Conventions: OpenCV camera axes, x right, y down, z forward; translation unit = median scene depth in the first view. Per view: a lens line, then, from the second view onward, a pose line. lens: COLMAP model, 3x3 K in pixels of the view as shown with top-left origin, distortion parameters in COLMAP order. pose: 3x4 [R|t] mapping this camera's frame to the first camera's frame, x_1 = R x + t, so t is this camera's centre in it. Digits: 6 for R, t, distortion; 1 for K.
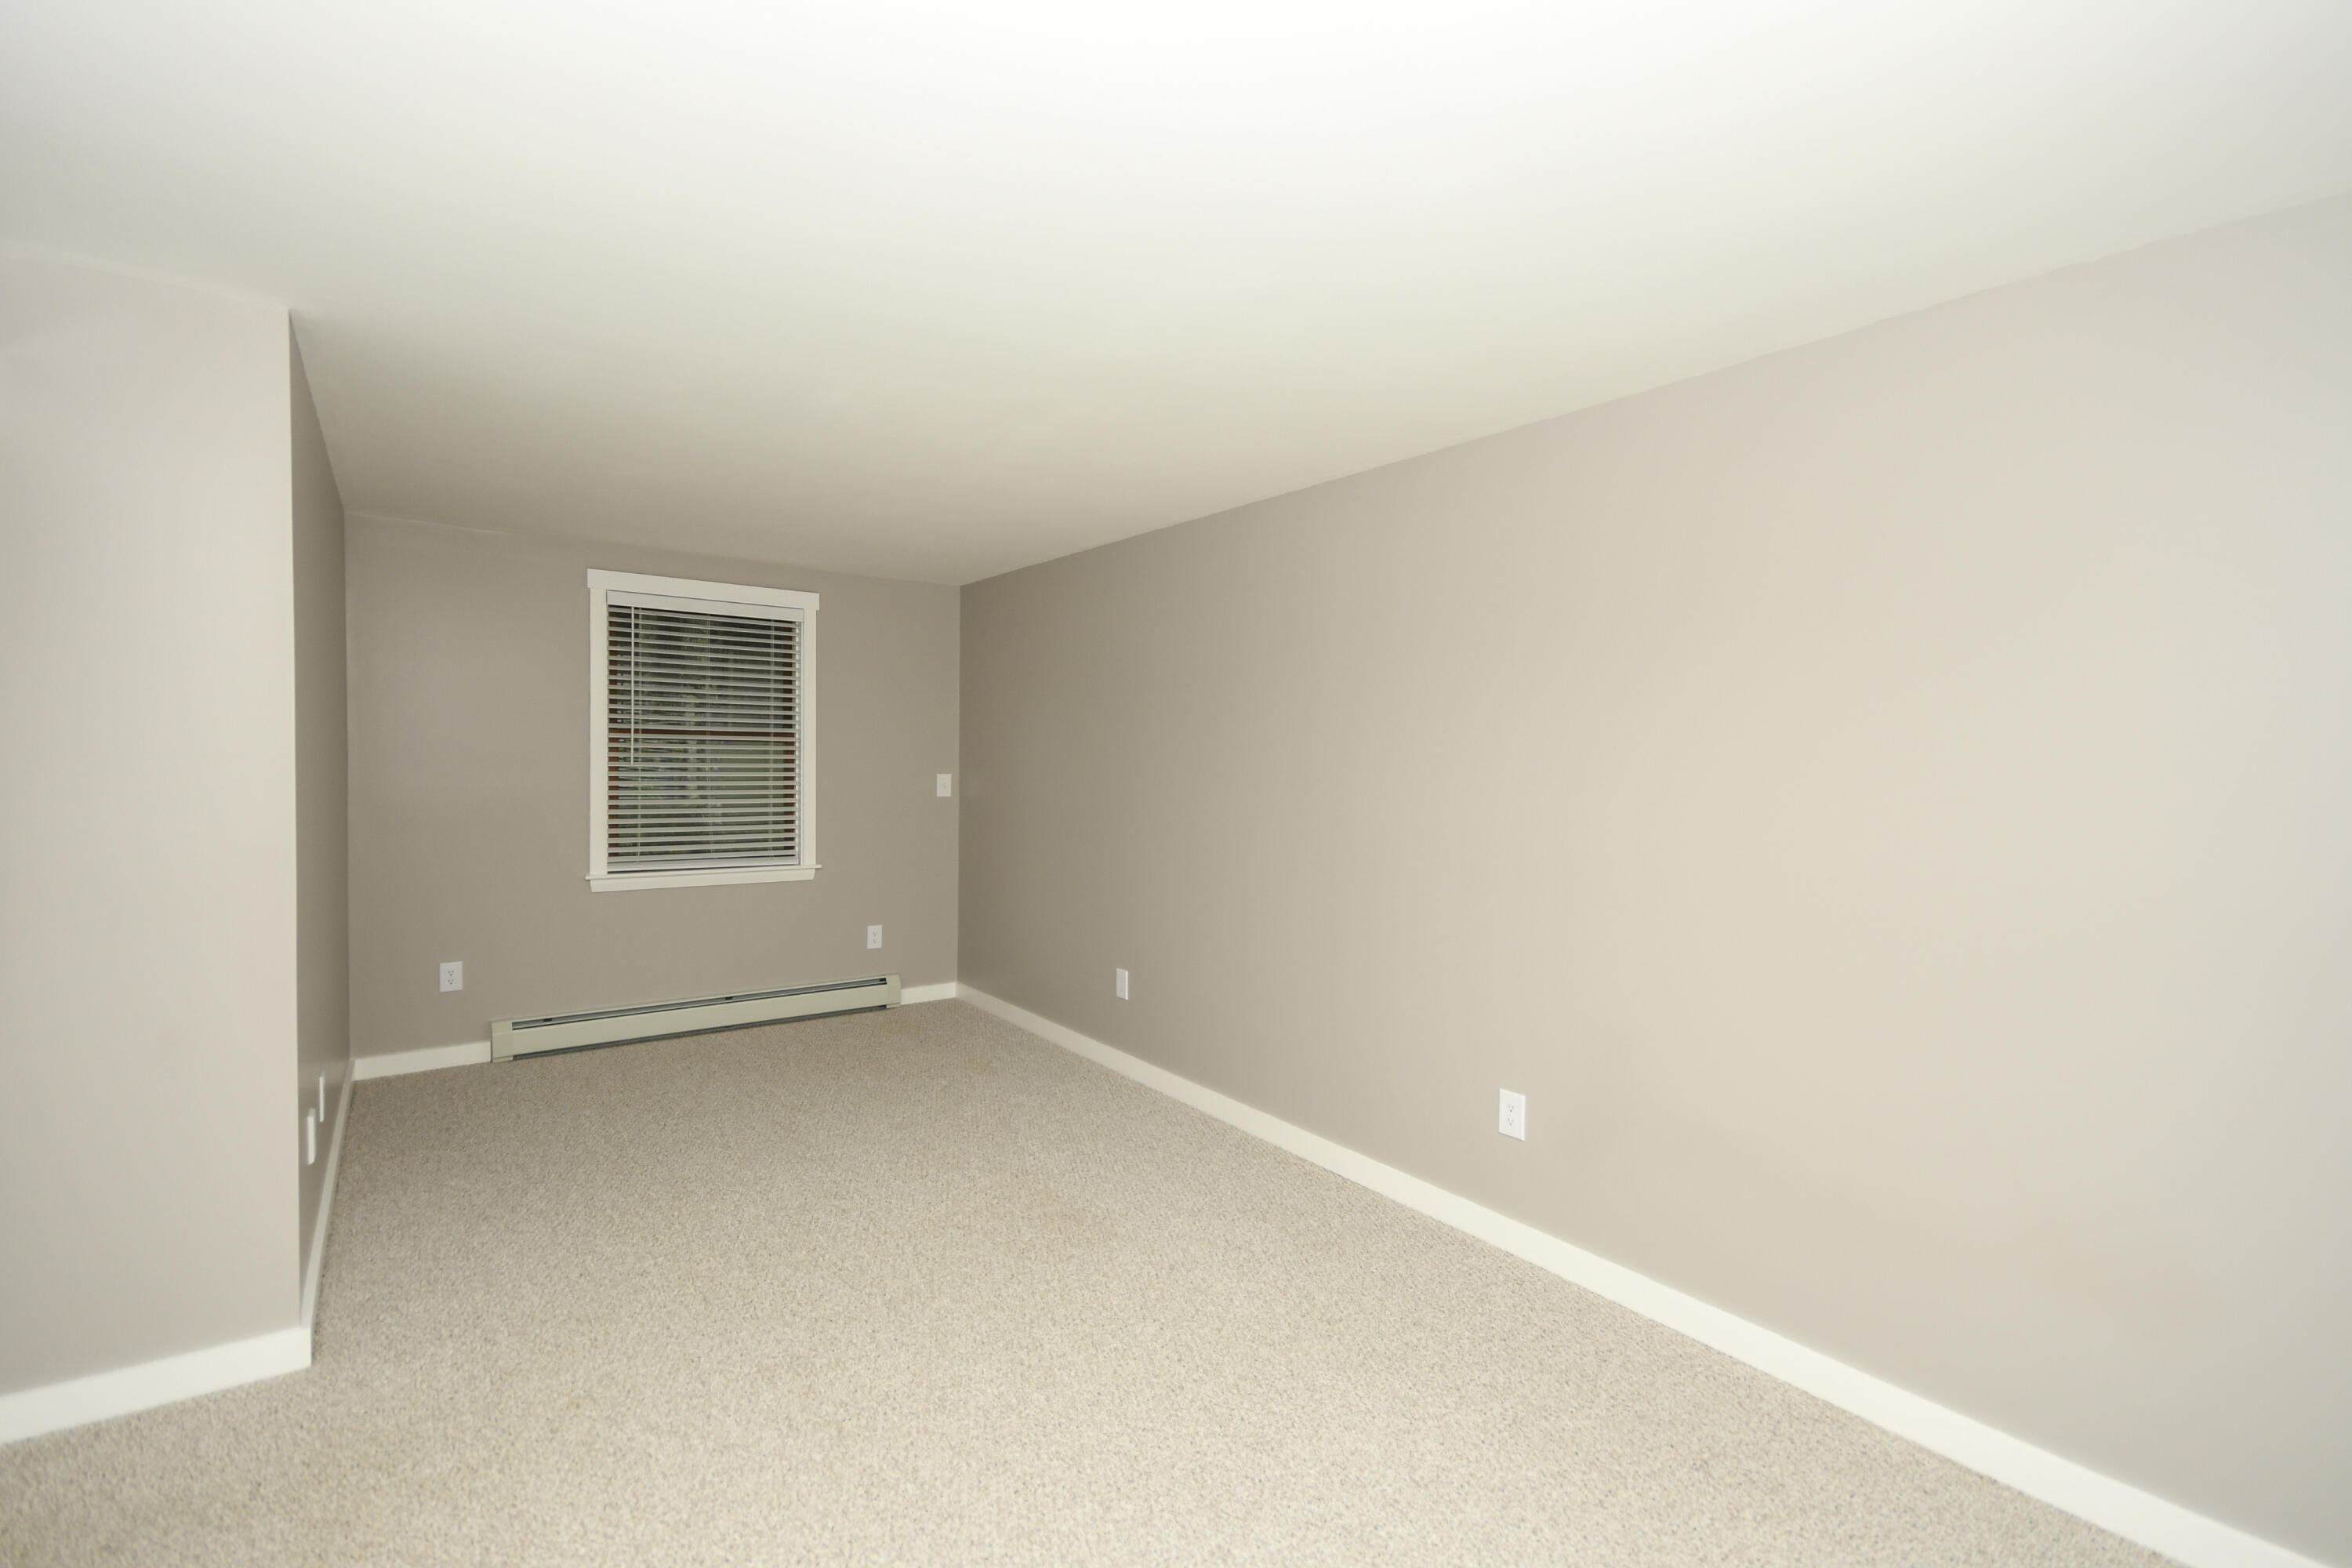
lens RADIAL K [[1030.2, 0, 1164.4], [0, 1030.2, 784.5], [0, 0, 1]] dist [0.027058, -0.014895]
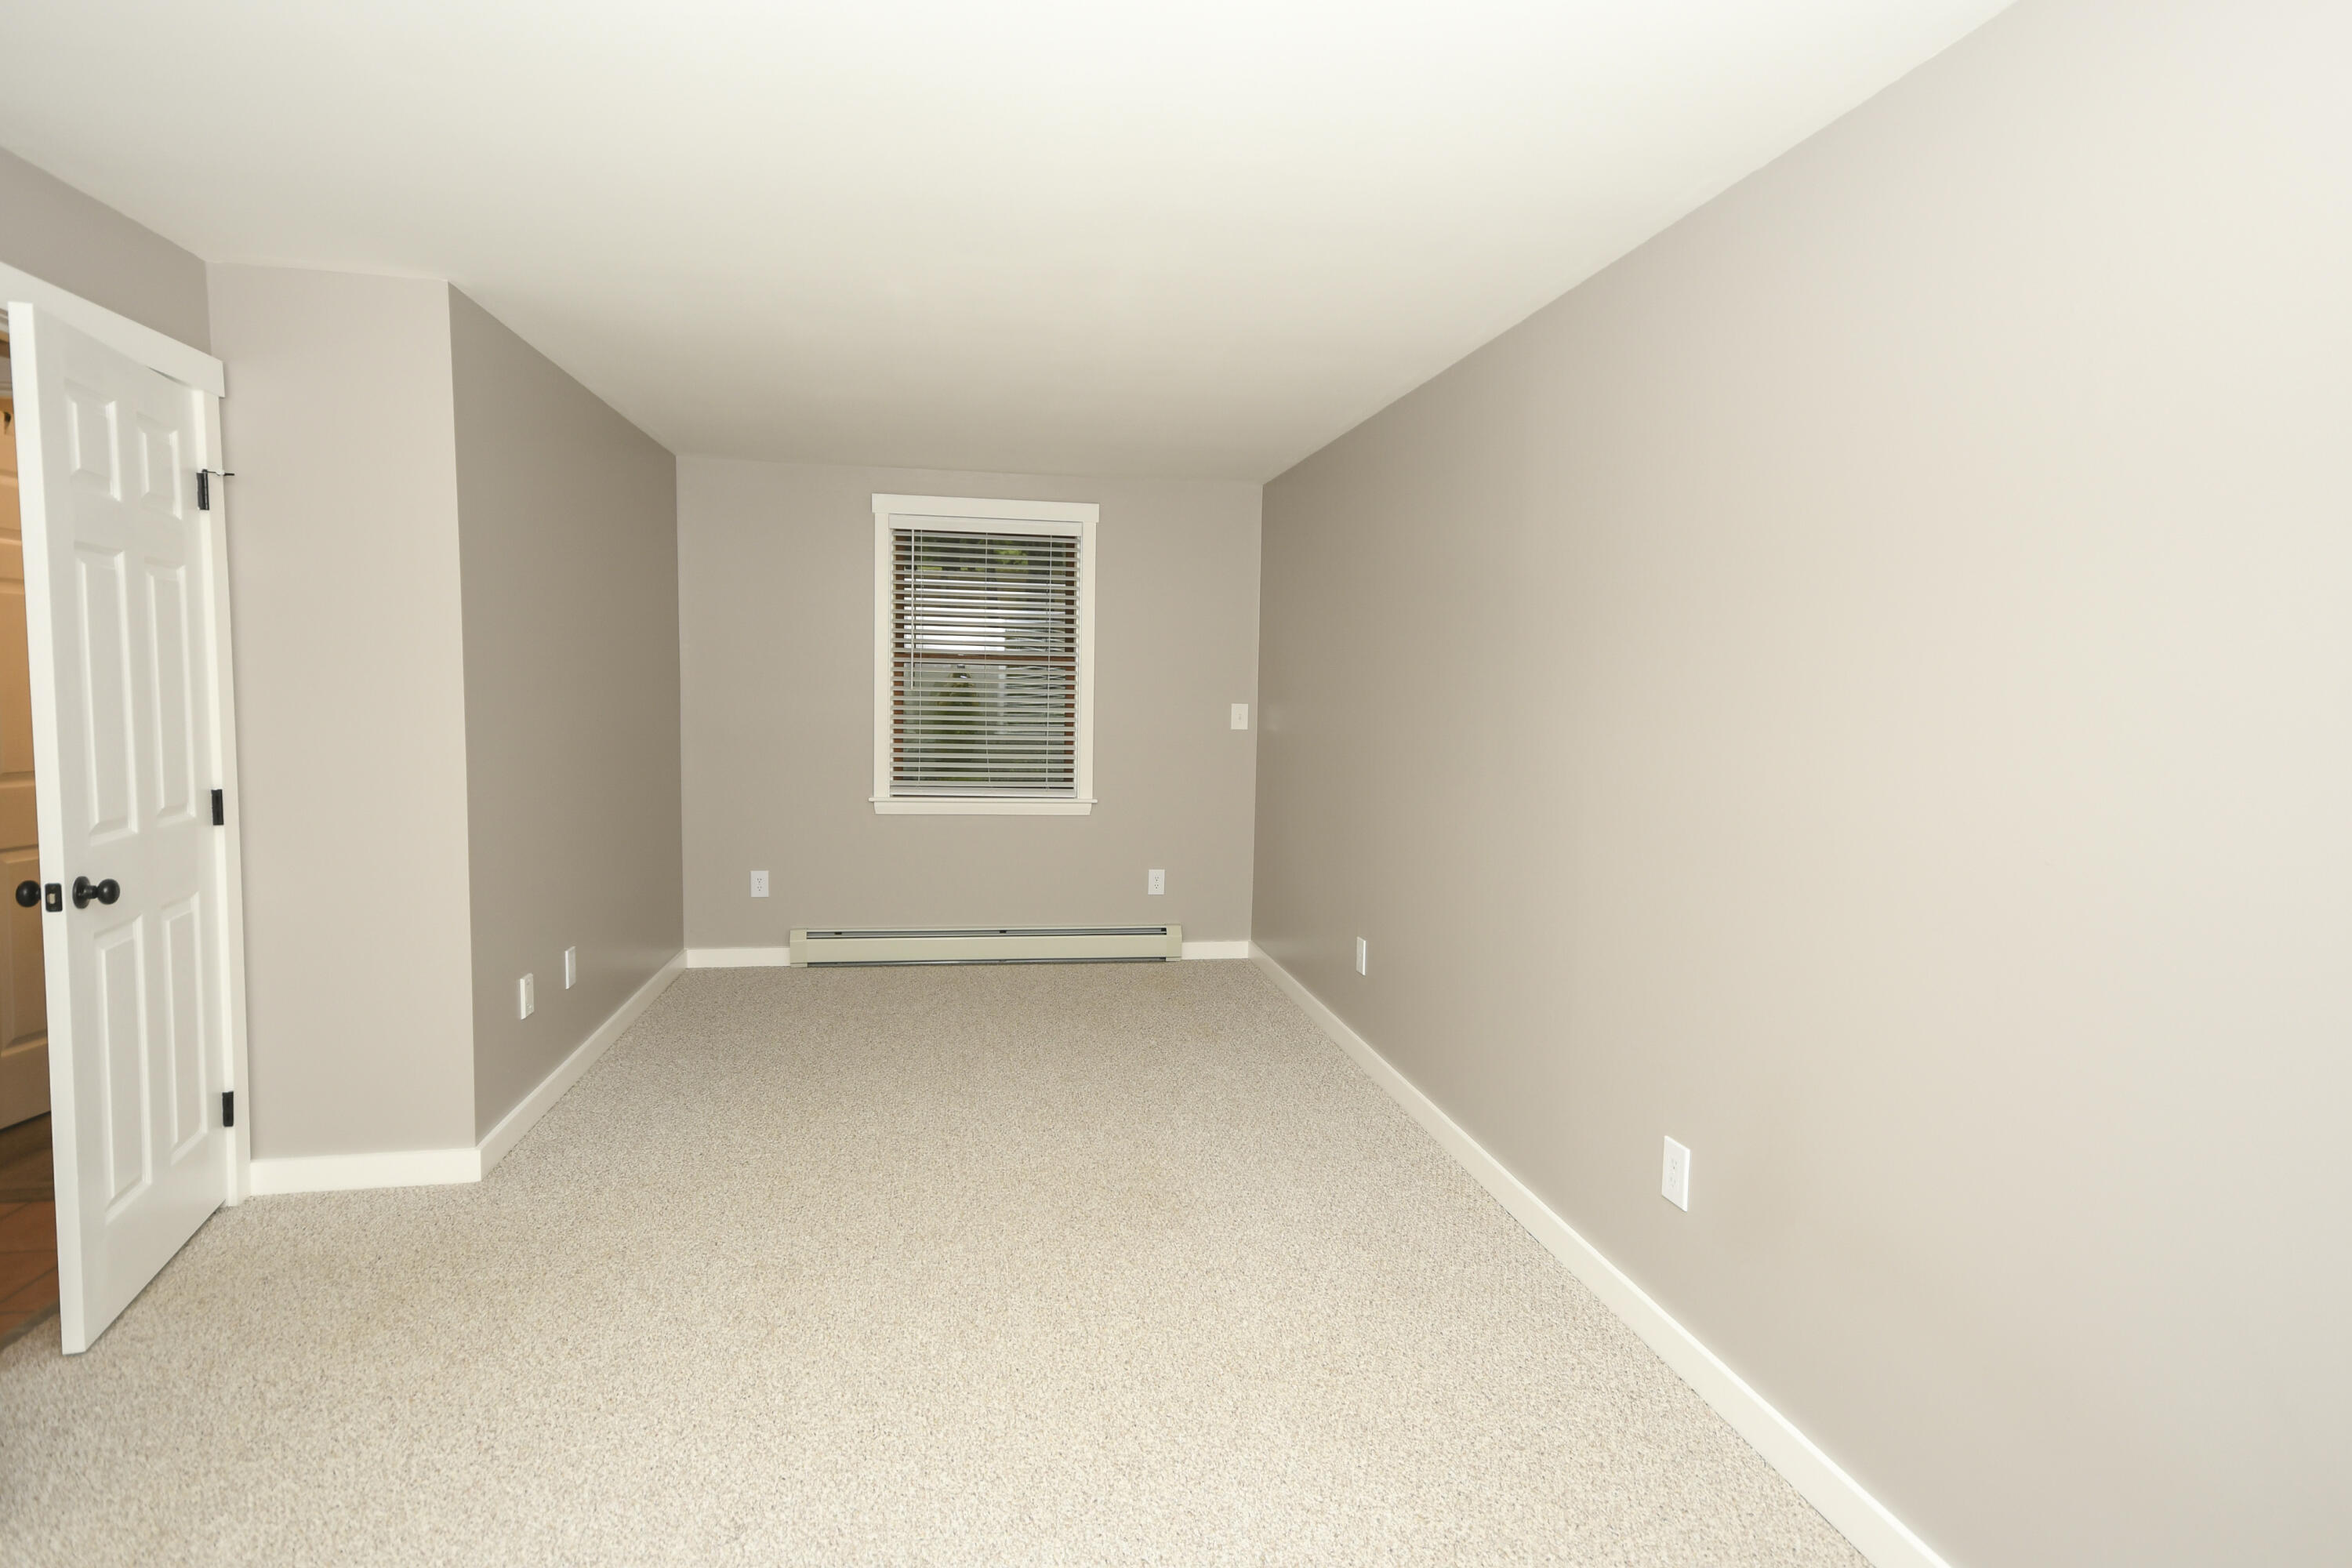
lens RADIAL K [[1221.2, 0, 1171.9], [0, 1221.2, 792.0], [0, 0, 1]] dist [0.017715, 0.000539]
pose [[0.891713, 0.042300, -0.450620, 0.245204], [-0.018879, 0.998233, 0.056345, 0.008721], [0.452208, -0.041736, 0.890936, 0.059094]]
